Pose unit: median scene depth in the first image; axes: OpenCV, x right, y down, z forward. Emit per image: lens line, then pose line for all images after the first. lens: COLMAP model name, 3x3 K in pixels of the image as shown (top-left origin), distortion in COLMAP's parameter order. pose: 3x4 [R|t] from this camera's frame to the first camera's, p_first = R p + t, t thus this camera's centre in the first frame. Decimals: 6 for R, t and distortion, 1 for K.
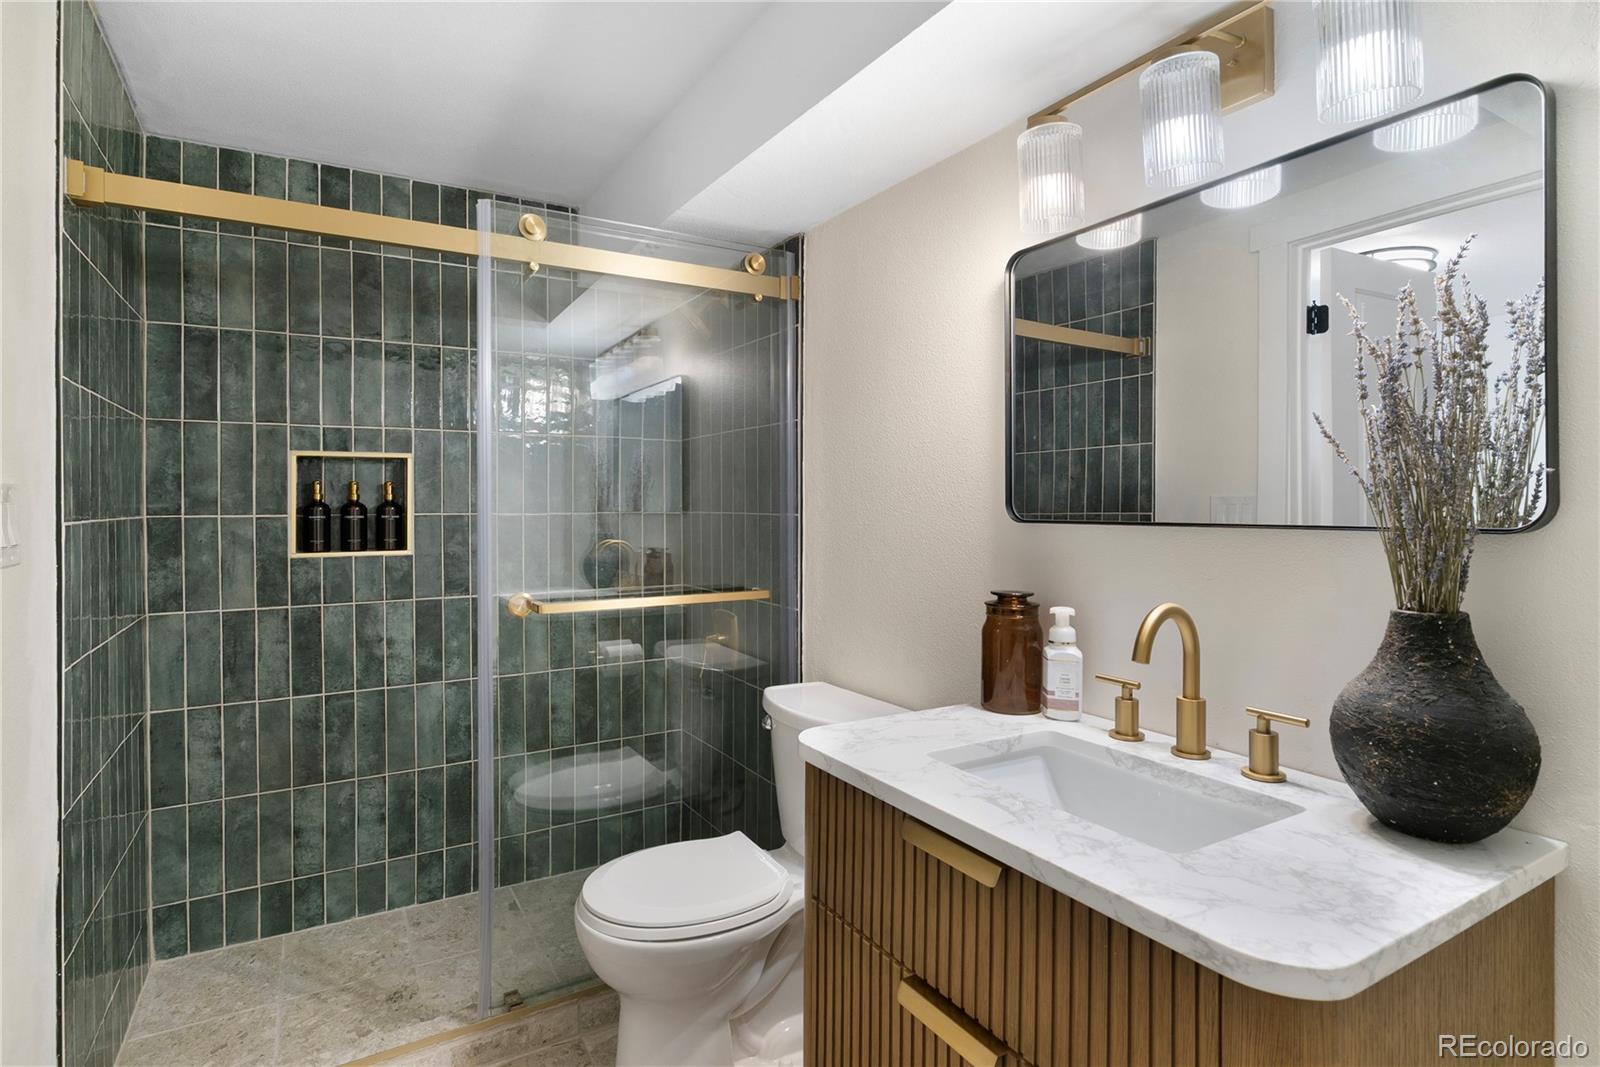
lens RADIAL K [[819.3, 0, 807.6], [0, 819.3, 520.6], [0, 0, 1]] dist [0.004868, 0.000805]
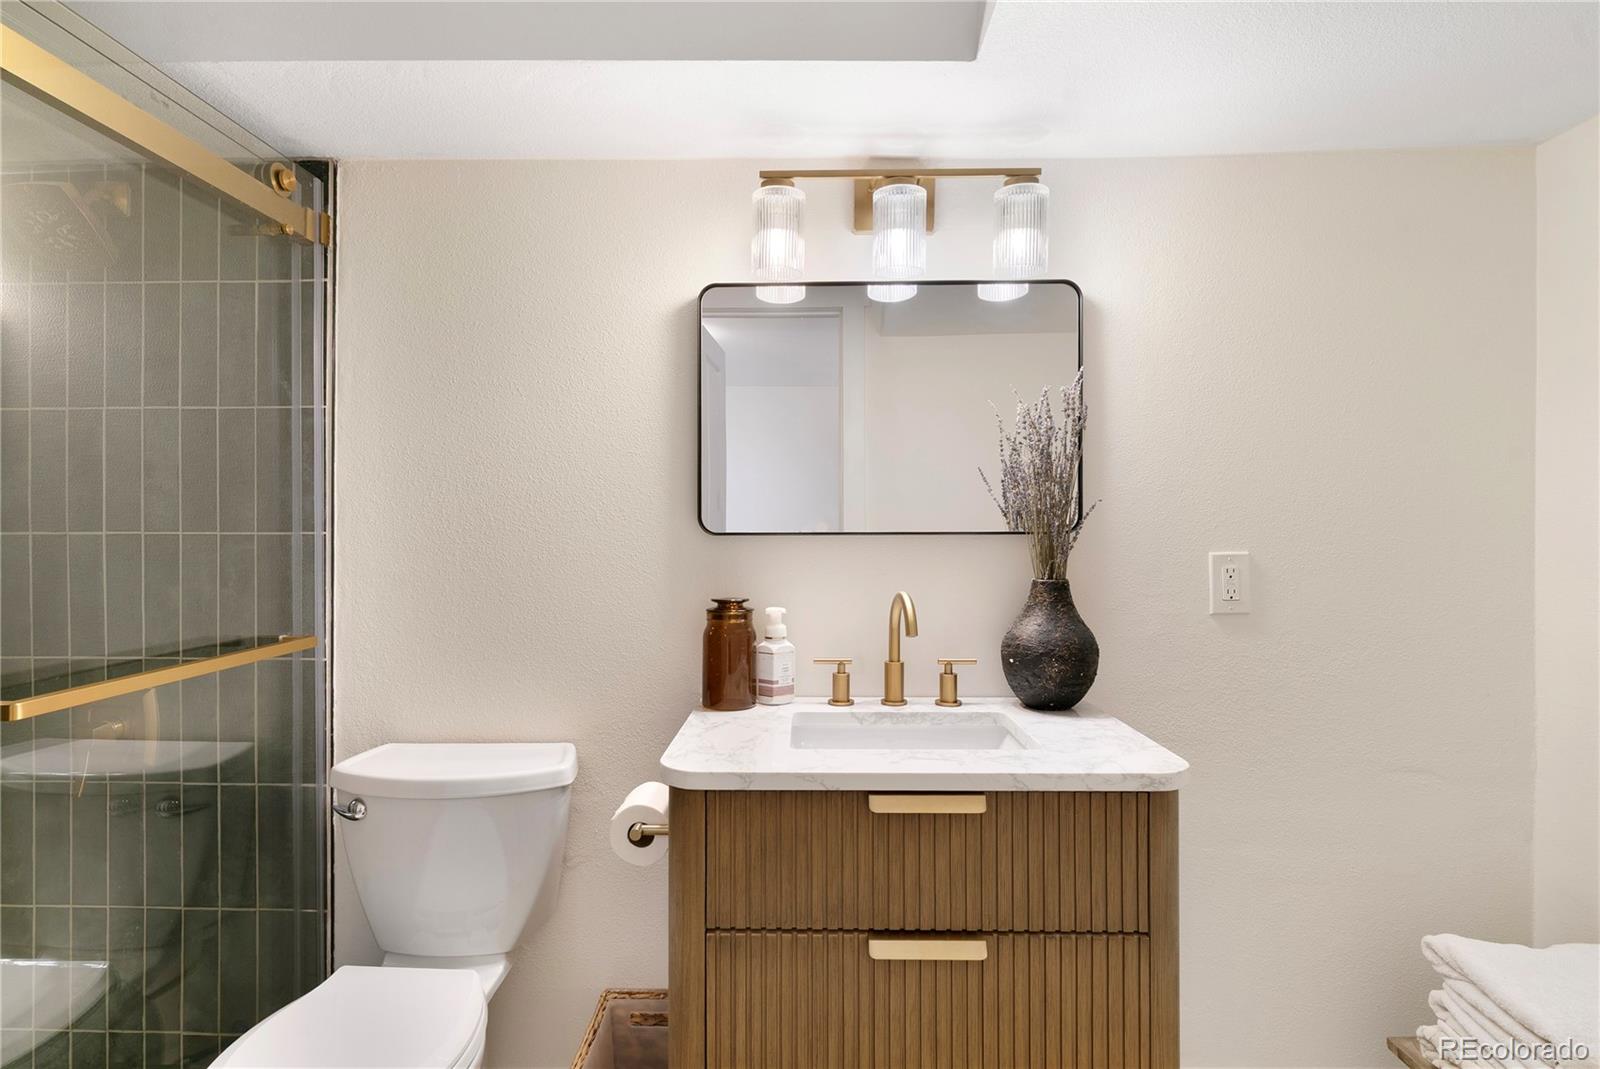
lens RADIAL K [[819.3, 0, 811.5], [0, 819.3, 529.7], [0, 0, 1]] dist [0.004868, 0.000805]
pose [[0.517195, -0.005156, 0.855852, -0.705836], [0.016825, 0.999850, -0.004144, 0.002048], [-0.855702, 0.016543, 0.517204, 0.386196]]
